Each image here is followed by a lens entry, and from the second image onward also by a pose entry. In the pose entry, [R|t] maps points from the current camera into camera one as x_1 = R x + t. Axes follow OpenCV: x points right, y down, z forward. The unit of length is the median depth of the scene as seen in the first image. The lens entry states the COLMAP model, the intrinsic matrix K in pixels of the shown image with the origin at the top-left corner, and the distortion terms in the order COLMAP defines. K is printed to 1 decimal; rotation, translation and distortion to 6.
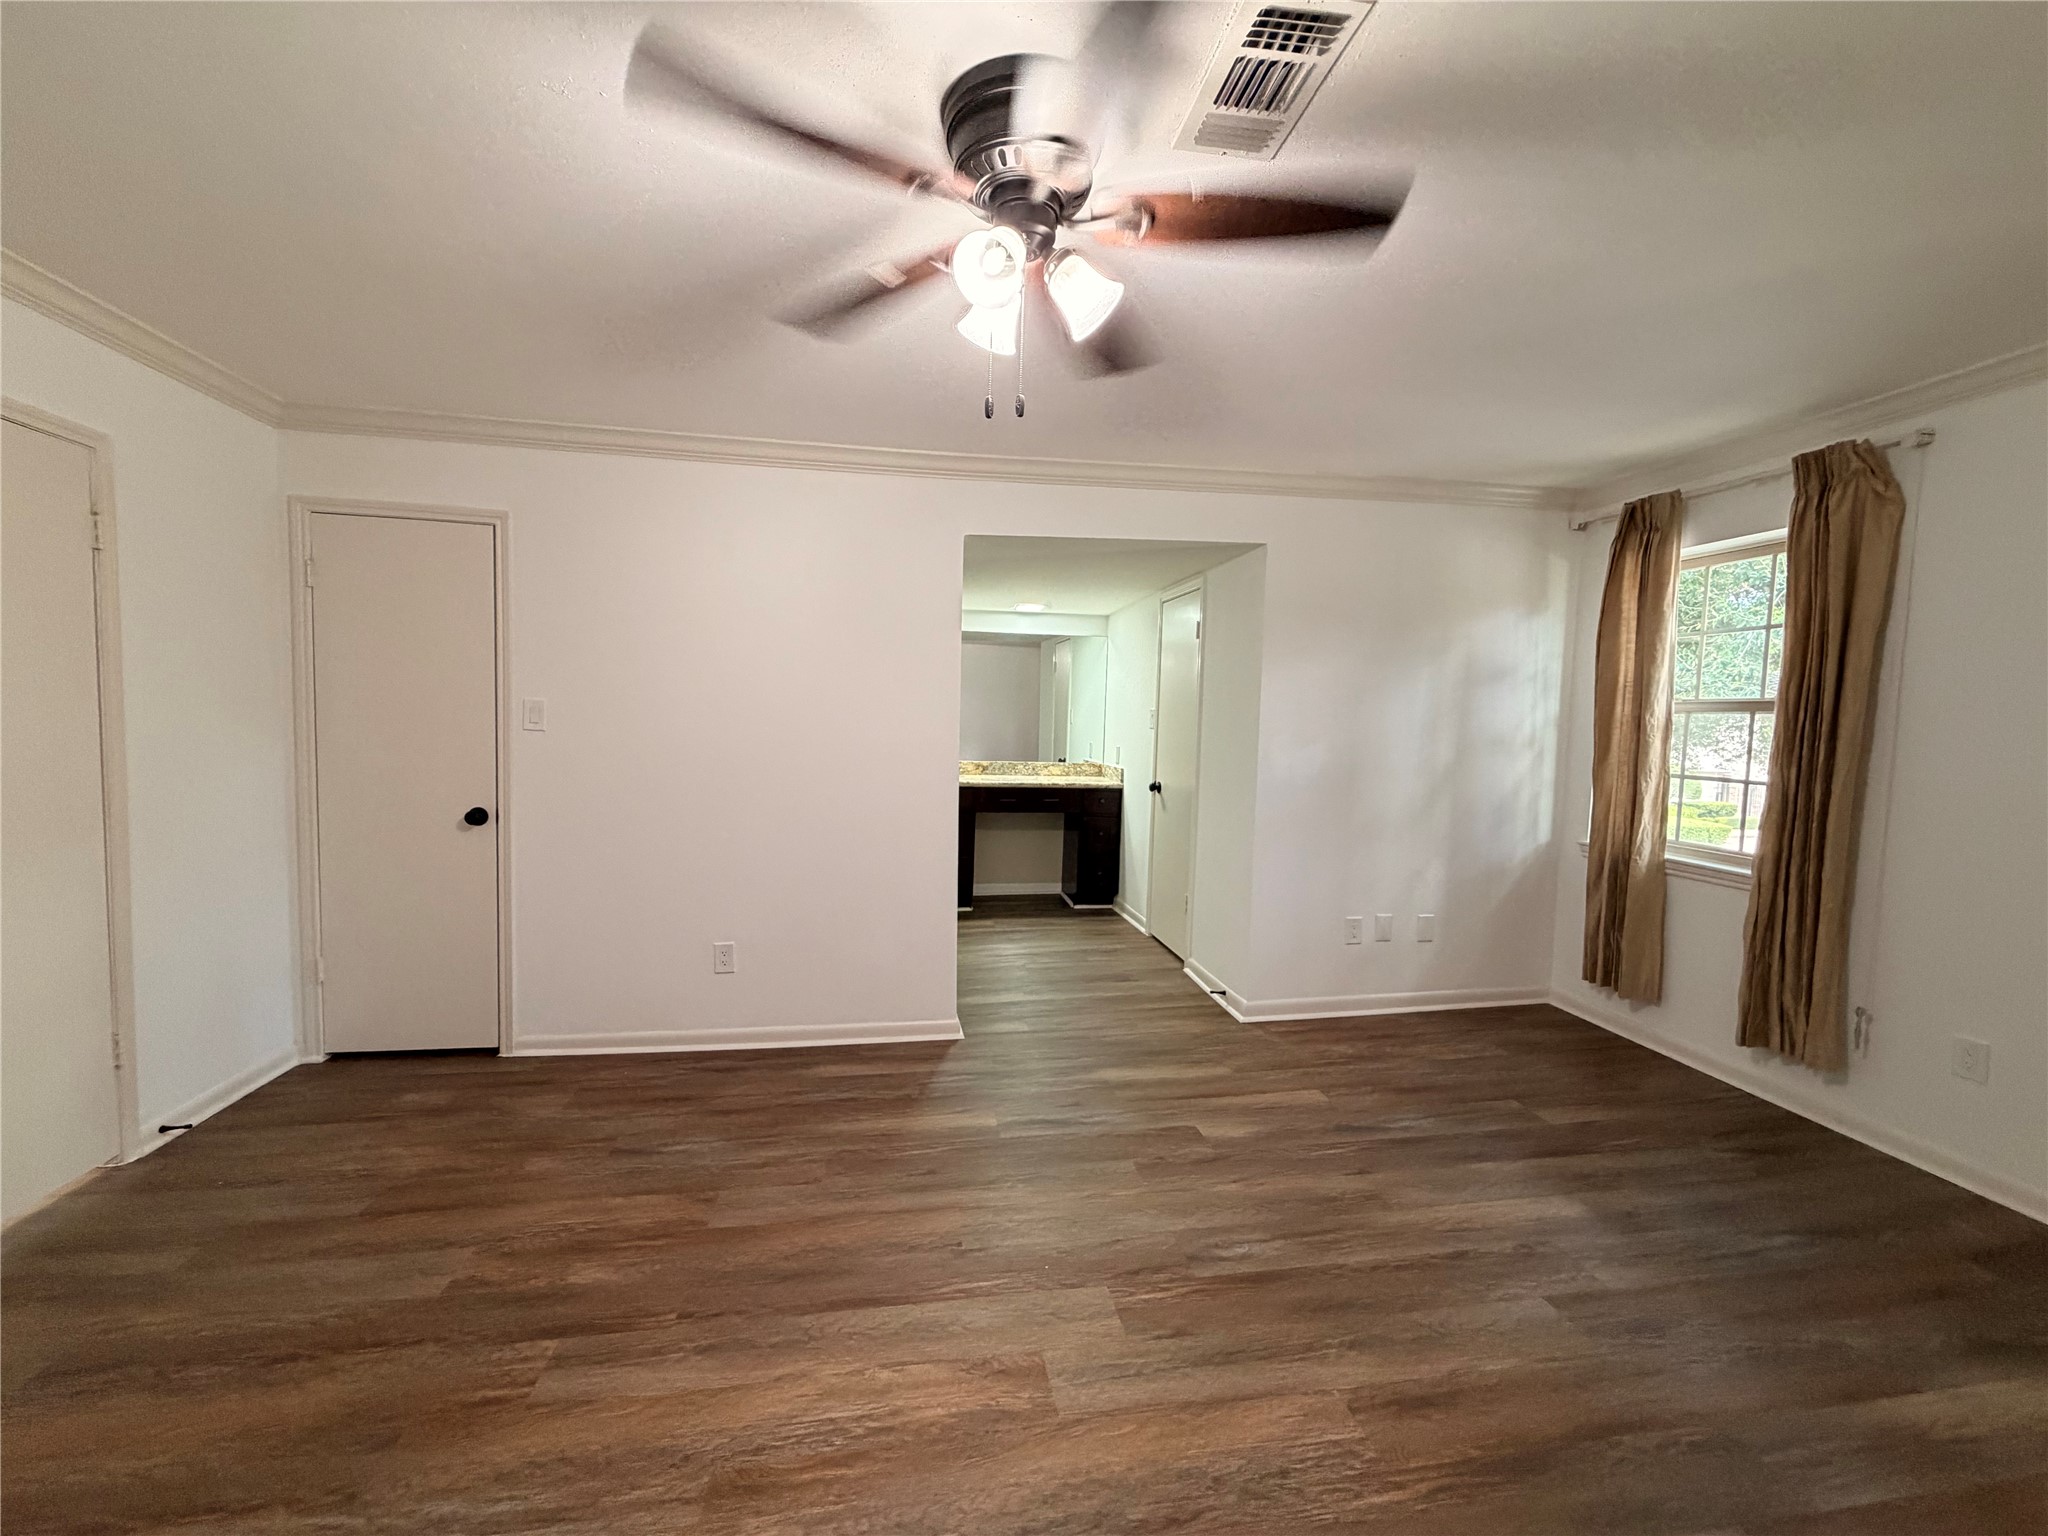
lens RADIAL K [[813.1, 0, 1022.2], [0, 813.1, 767.7], [0, 0, 1]] dist [0.000455, 0.000038]
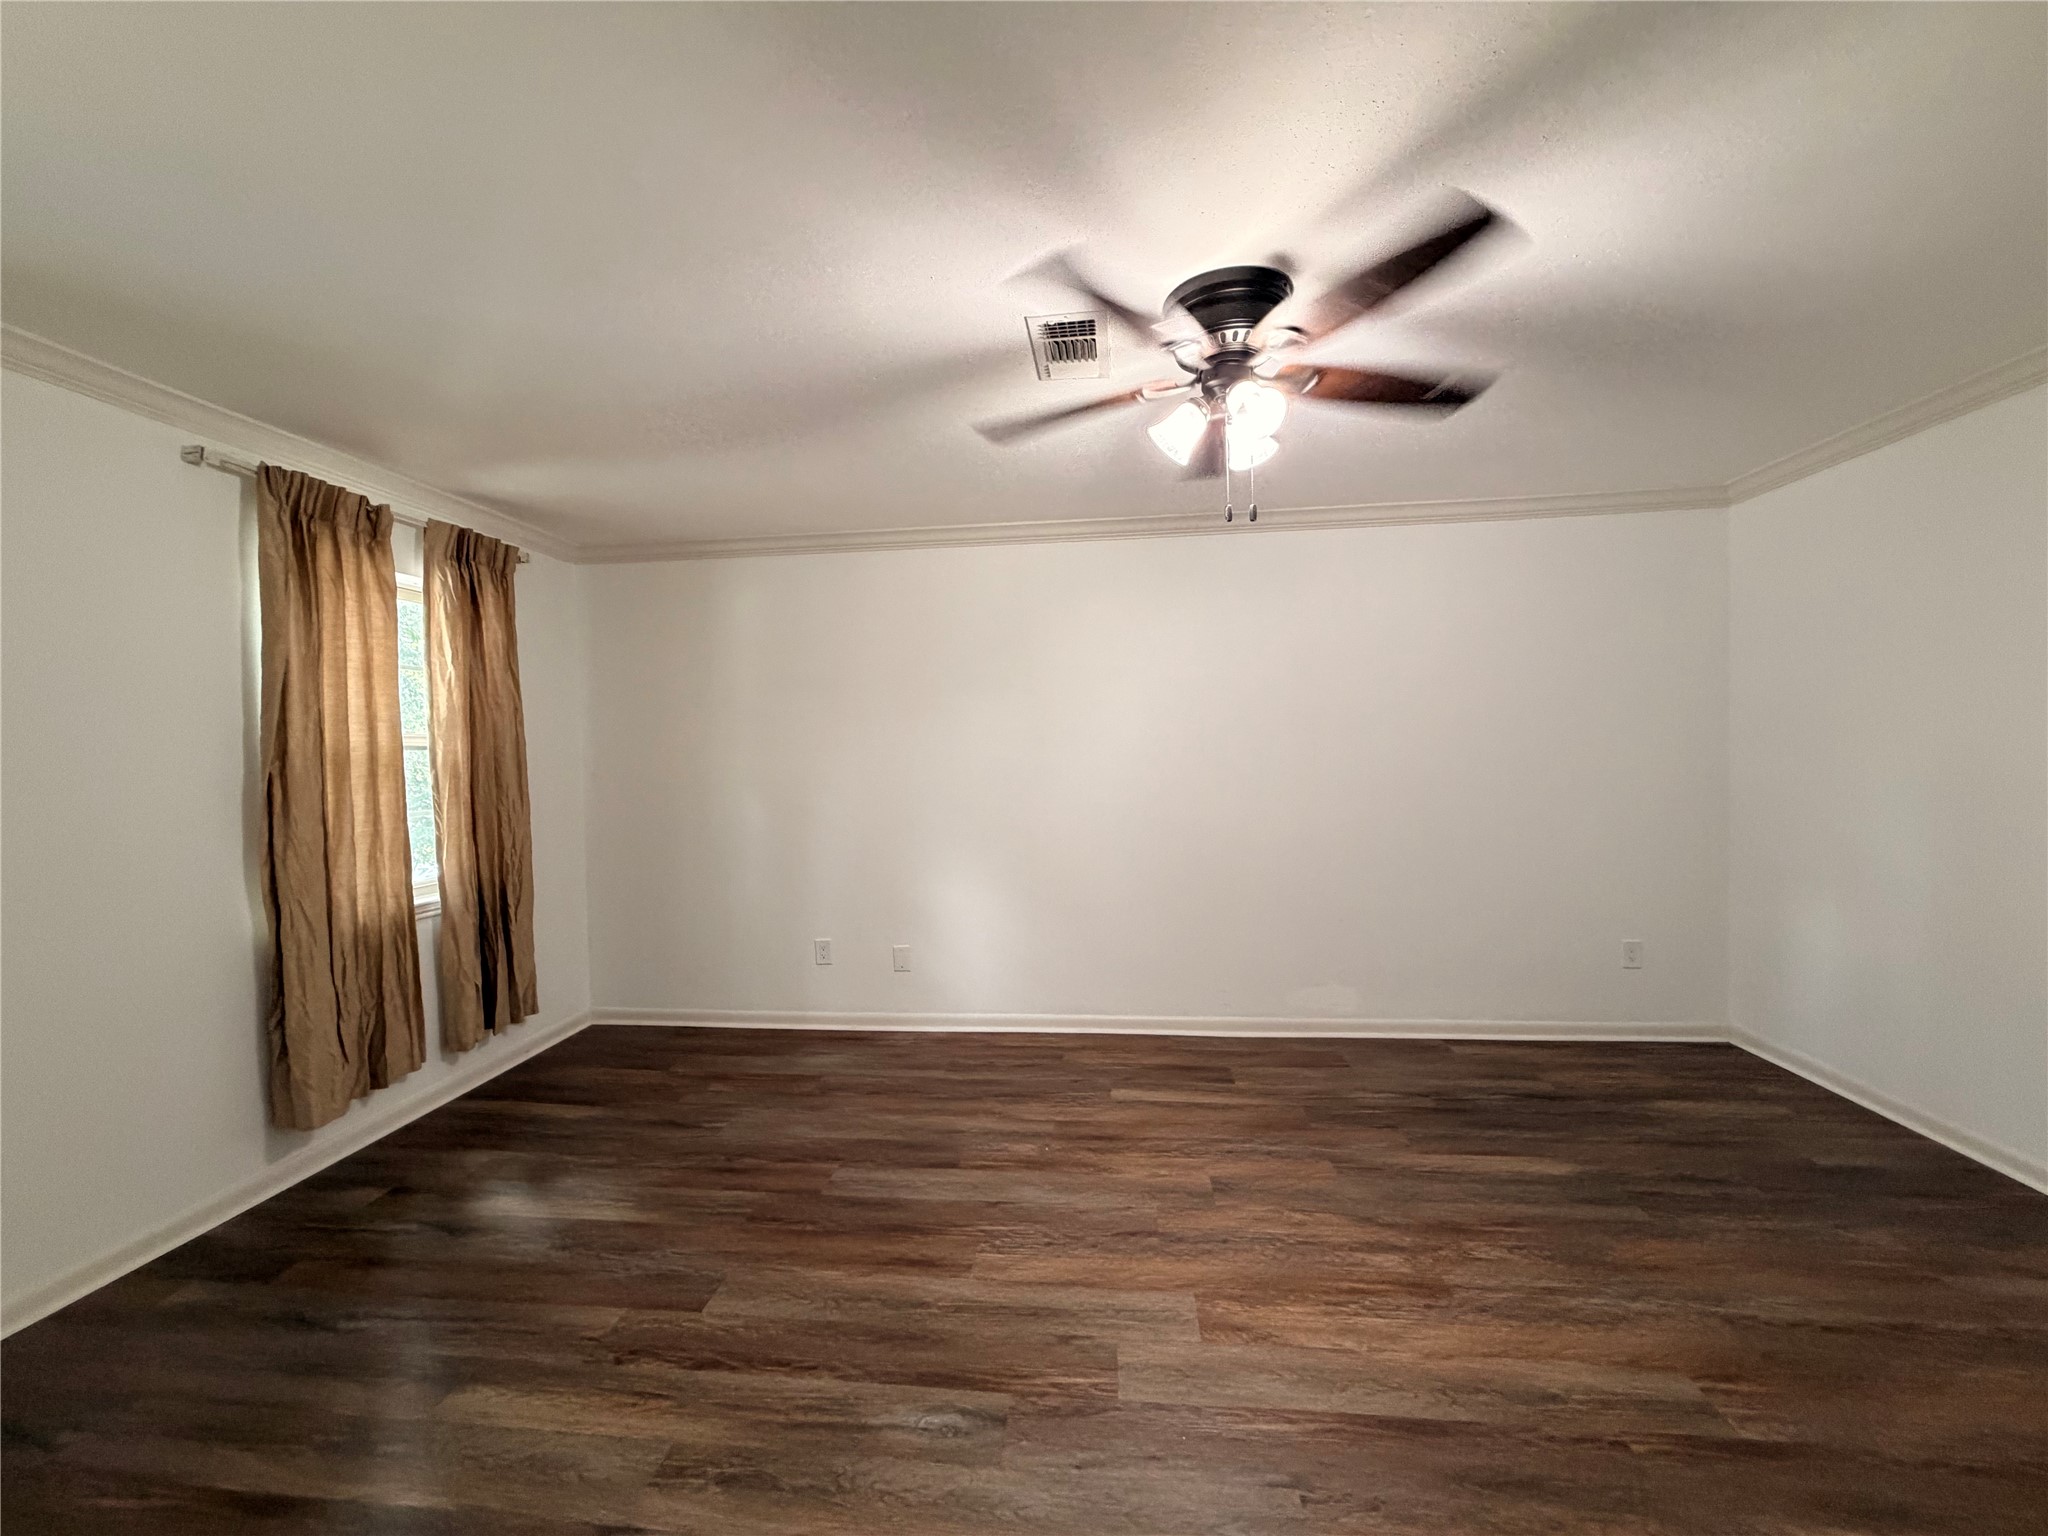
lens RADIAL K [[812.8, 0, 1018.3], [0, 812.8, 761.1], [0, 0, 1]] dist [-0.000491, -0.000042]
pose [[-0.962629, -0.003855, 0.270795, -0.026710], [0.016721, 0.997145, 0.073638, -0.116391], [-0.270305, 0.075414, -0.959817, 1.782901]]
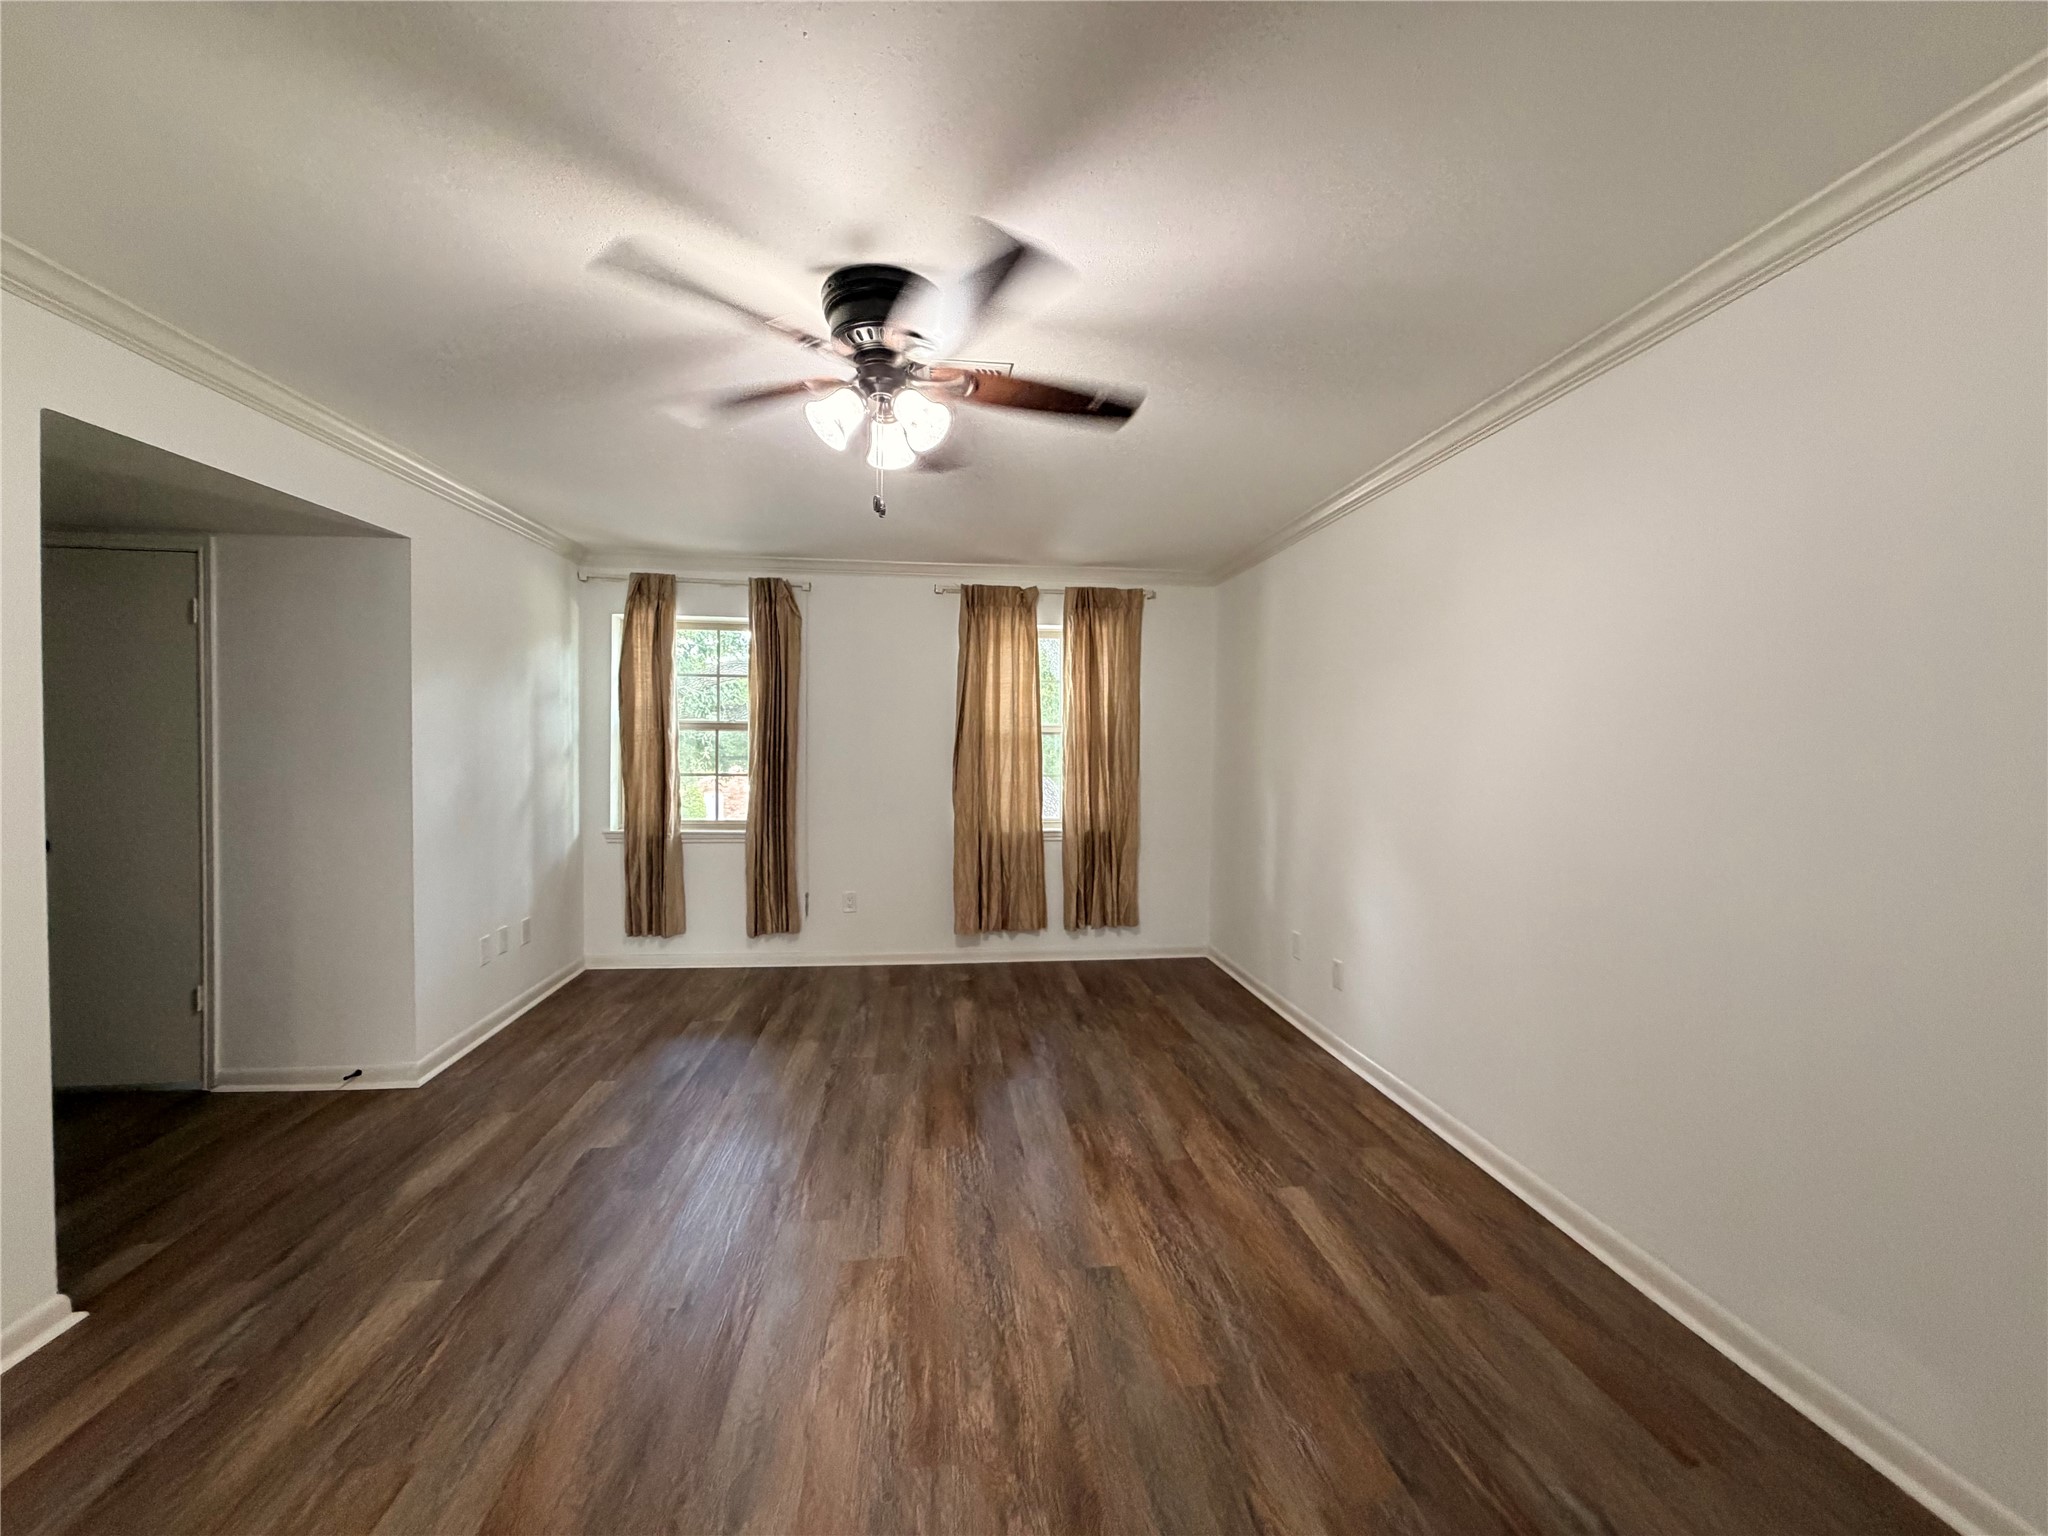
lens RADIAL K [[813.1, 0, 1022.2], [0, 813.1, 767.7], [0, 0, 1]] dist [0.000455, 0.000038]
pose [[0.051028, -0.045991, 0.997638, -1.001469], [0.052132, 0.997700, 0.043327, -0.053073], [-0.997336, 0.049798, 0.053308, 0.546232]]
